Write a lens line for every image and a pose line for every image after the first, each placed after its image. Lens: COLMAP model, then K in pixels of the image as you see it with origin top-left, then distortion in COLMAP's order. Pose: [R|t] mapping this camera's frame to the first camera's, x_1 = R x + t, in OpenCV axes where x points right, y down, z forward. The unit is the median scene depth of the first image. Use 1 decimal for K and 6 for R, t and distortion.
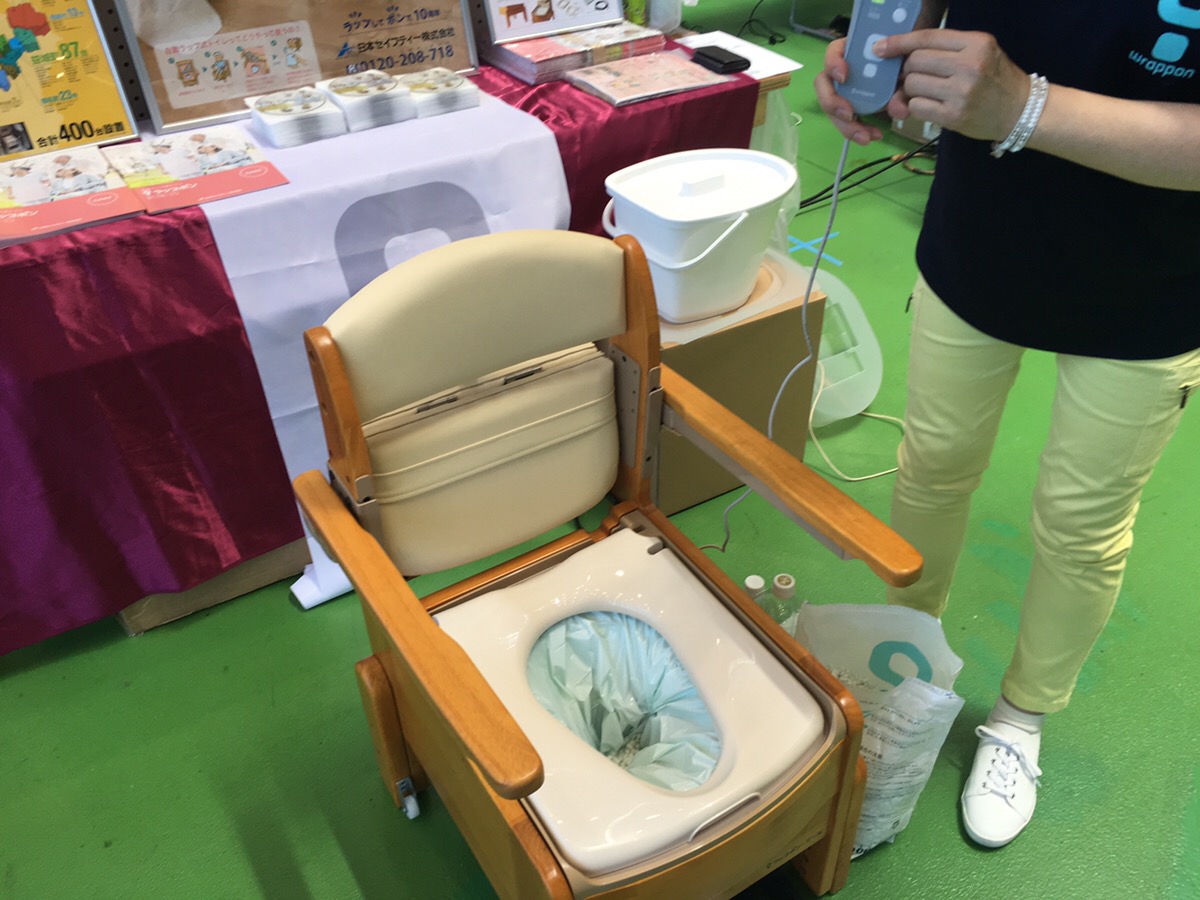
lens RADIAL K [[1022.0, 0, 600.5], [0, 1022.0, 448.3], [0, 0, 1]] dist [0.037007, -0.048052]
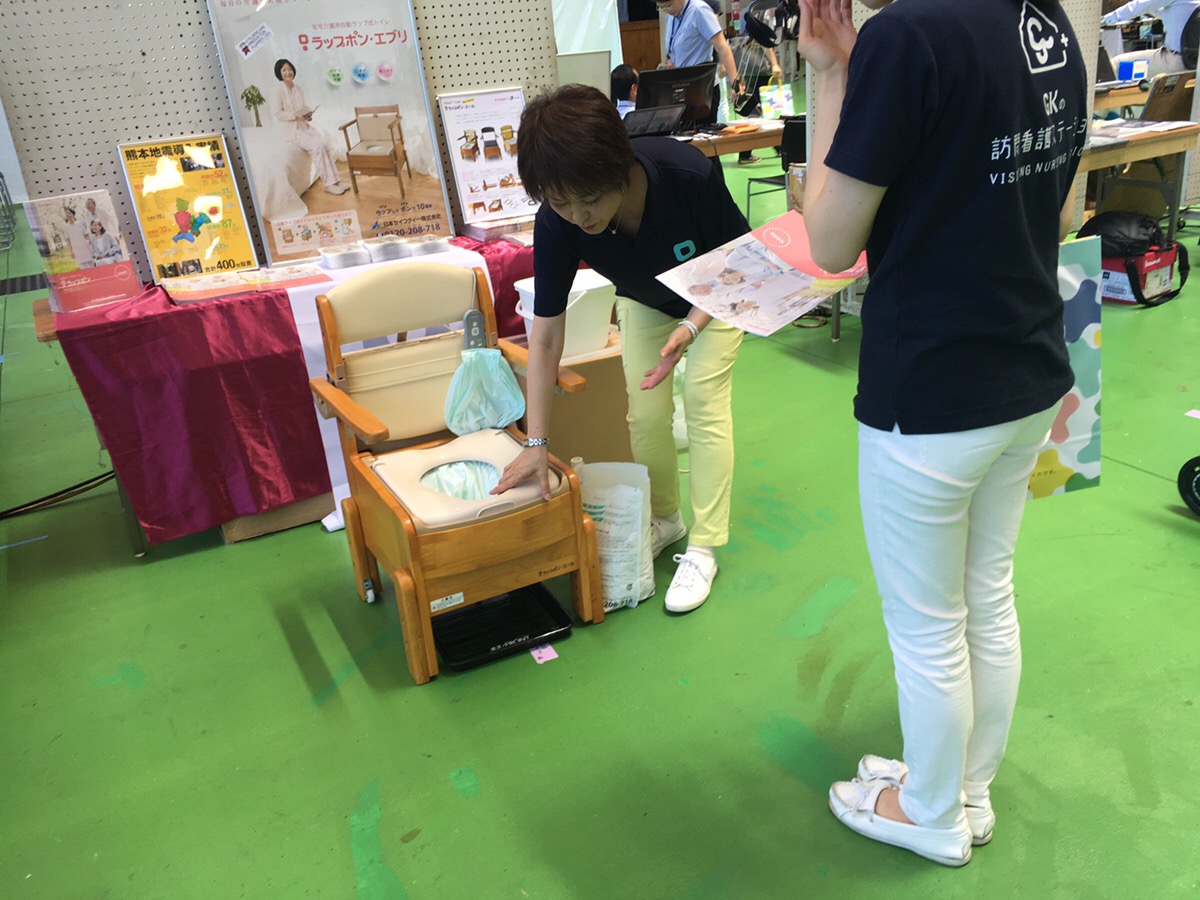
lens RADIAL K [[1022.0, 0, 602.1], [0, 1022.0, 454.6], [0, 0, 1]] dist [0.037007, -0.048052]
pose [[0.994767, -0.017660, -0.100633, 0.330917], [-0.008383, 0.967521, -0.252652, 0.468489], [0.101826, 0.252174, 0.962310, -0.599155]]
